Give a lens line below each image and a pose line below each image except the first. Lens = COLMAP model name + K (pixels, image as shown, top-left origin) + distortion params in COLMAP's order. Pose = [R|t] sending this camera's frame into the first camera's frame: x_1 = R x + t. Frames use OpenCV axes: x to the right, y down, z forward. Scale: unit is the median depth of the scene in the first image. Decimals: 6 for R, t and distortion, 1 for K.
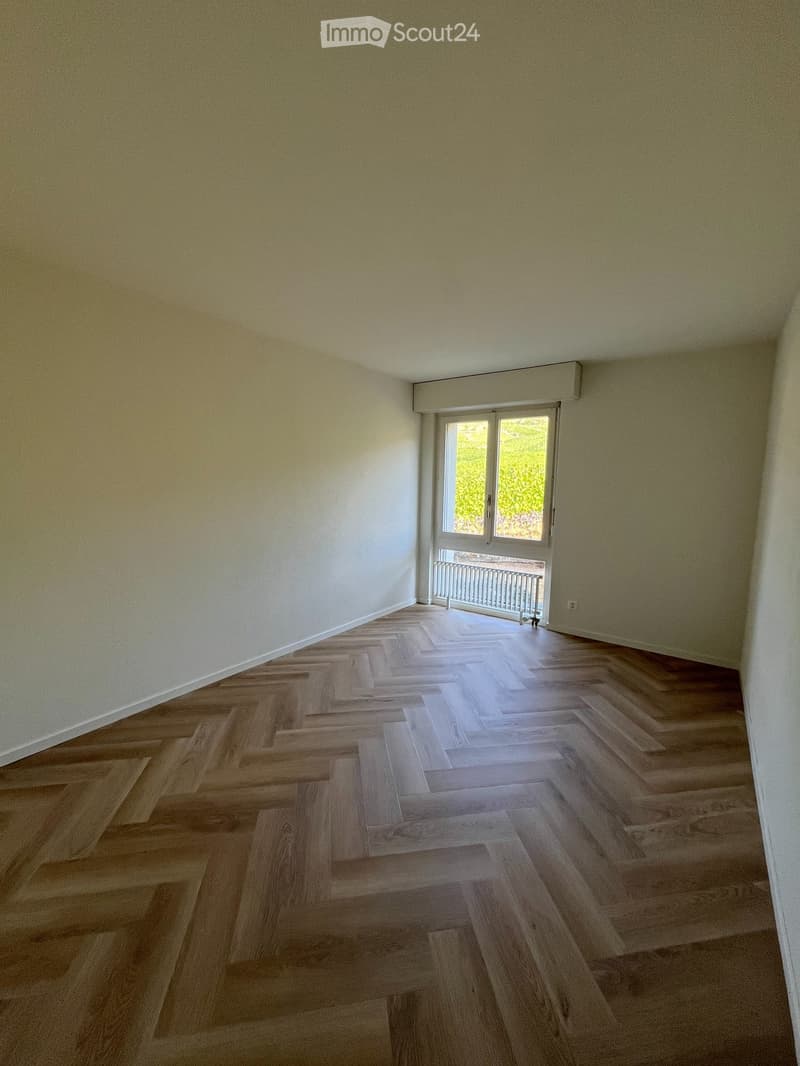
lens RADIAL K [[440.6, 0, 400.0], [0, 440.6, 533.0], [0, 0, 1]] dist [-0.000348, 0.000002]
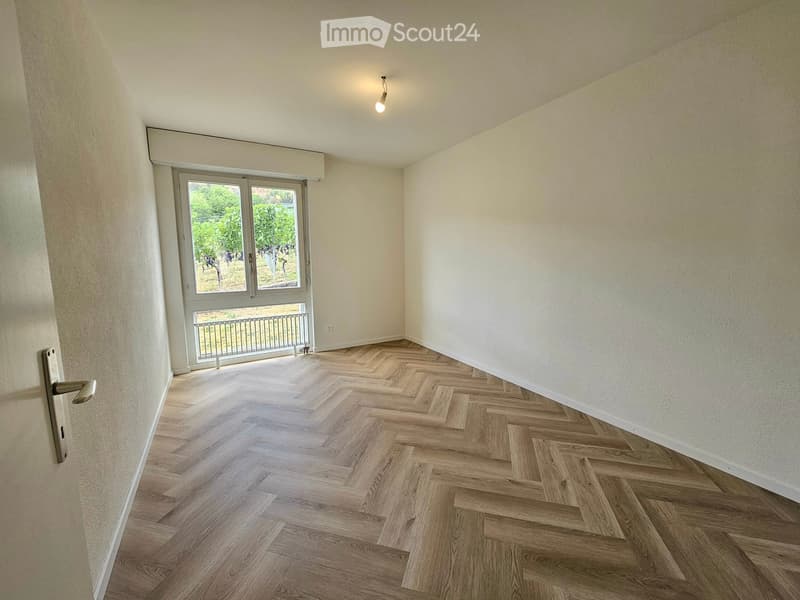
lens RADIAL K [[330.7, 0, 400.5], [0, 330.7, 293.3], [0, 0, 1]] dist [-0.000348, 0.000002]
pose [[0.397348, -0.150512, 0.905241, -0.425700], [0.105278, 0.987421, 0.117965, -0.047813], [-0.911609, 0.048429, 0.408196, 0.329501]]
